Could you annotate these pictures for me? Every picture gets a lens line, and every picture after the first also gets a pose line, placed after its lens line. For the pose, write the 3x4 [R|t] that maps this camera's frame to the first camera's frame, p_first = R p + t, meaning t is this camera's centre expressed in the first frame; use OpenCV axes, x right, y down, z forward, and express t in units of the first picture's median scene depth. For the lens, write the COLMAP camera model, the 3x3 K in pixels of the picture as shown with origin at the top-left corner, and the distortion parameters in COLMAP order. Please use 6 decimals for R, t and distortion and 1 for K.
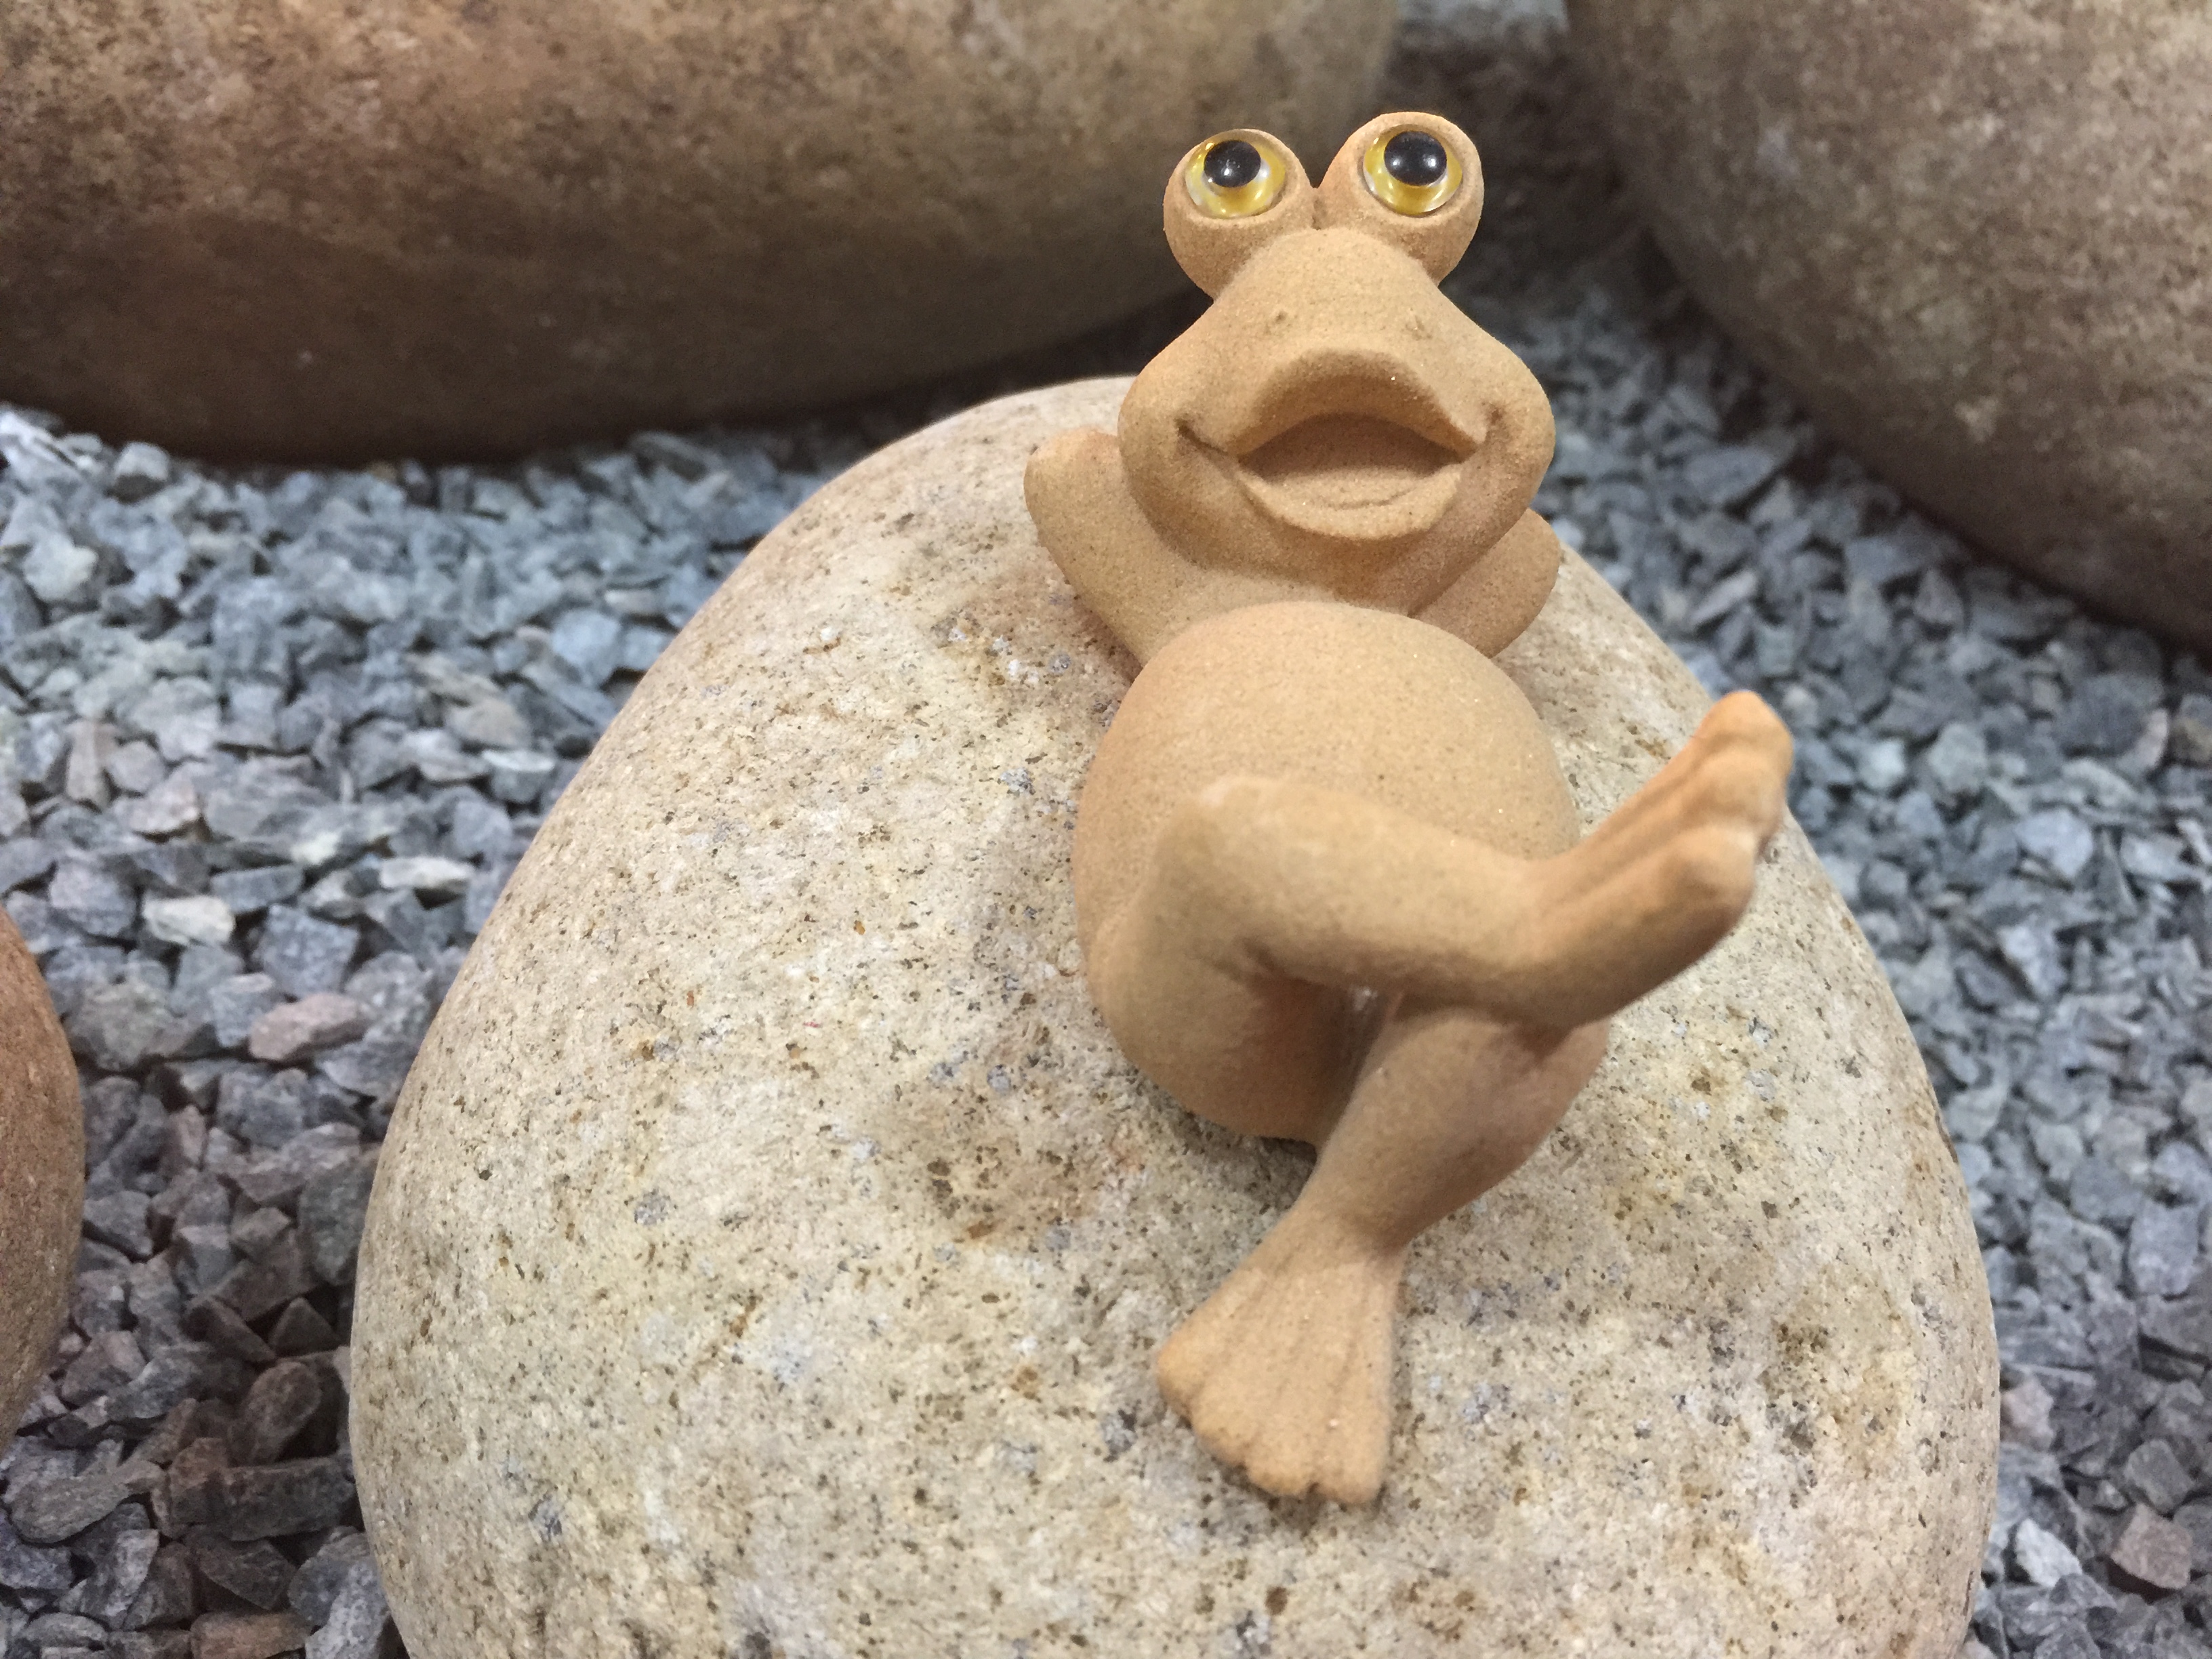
lens RADIAL K [[1882.8, 0, 1099.6], [0, 1882.8, 802.2], [0, 0, 1]] dist [0.048564, -0.088508]
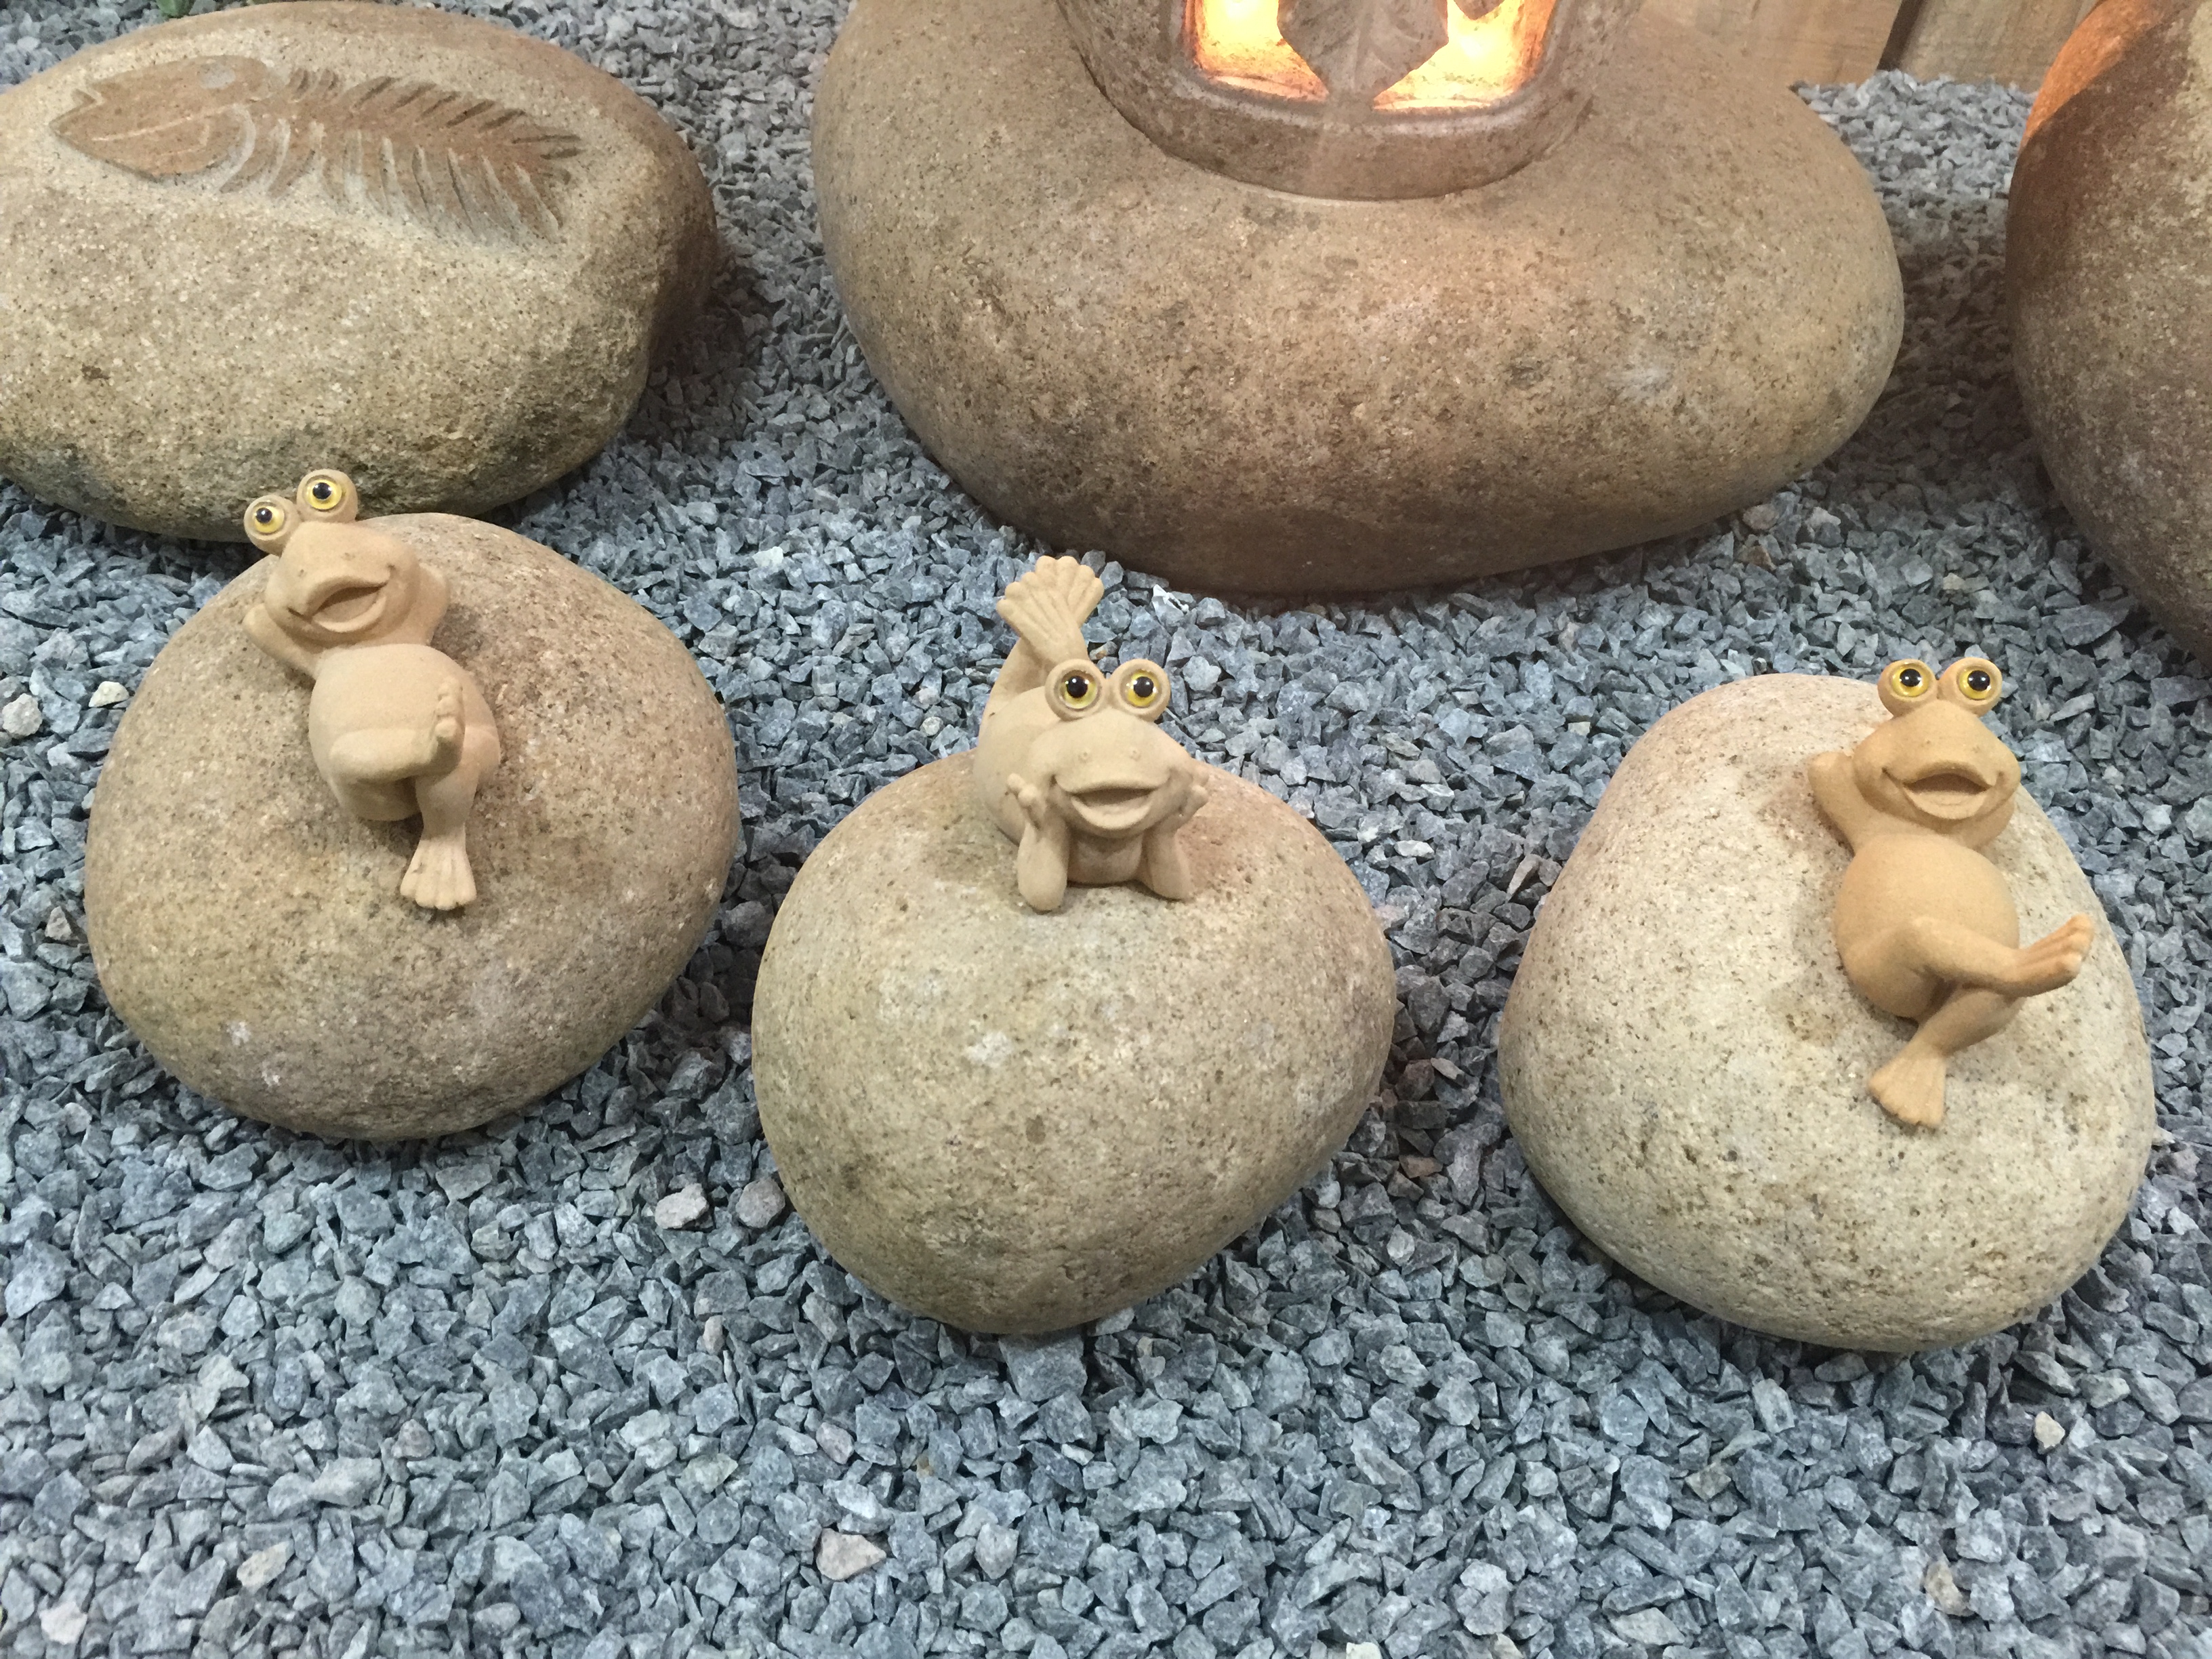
lens RADIAL K [[1882.8, 0, 1080.4], [0, 1882.8, 792.8], [0, 0, 1]] dist [0.048564, -0.088508]
pose [[0.987534, 0.068785, -0.141581, -0.386952], [-0.054019, 0.992938, 0.105618, -0.206805], [0.147846, -0.096653, 0.984276, -1.038557]]
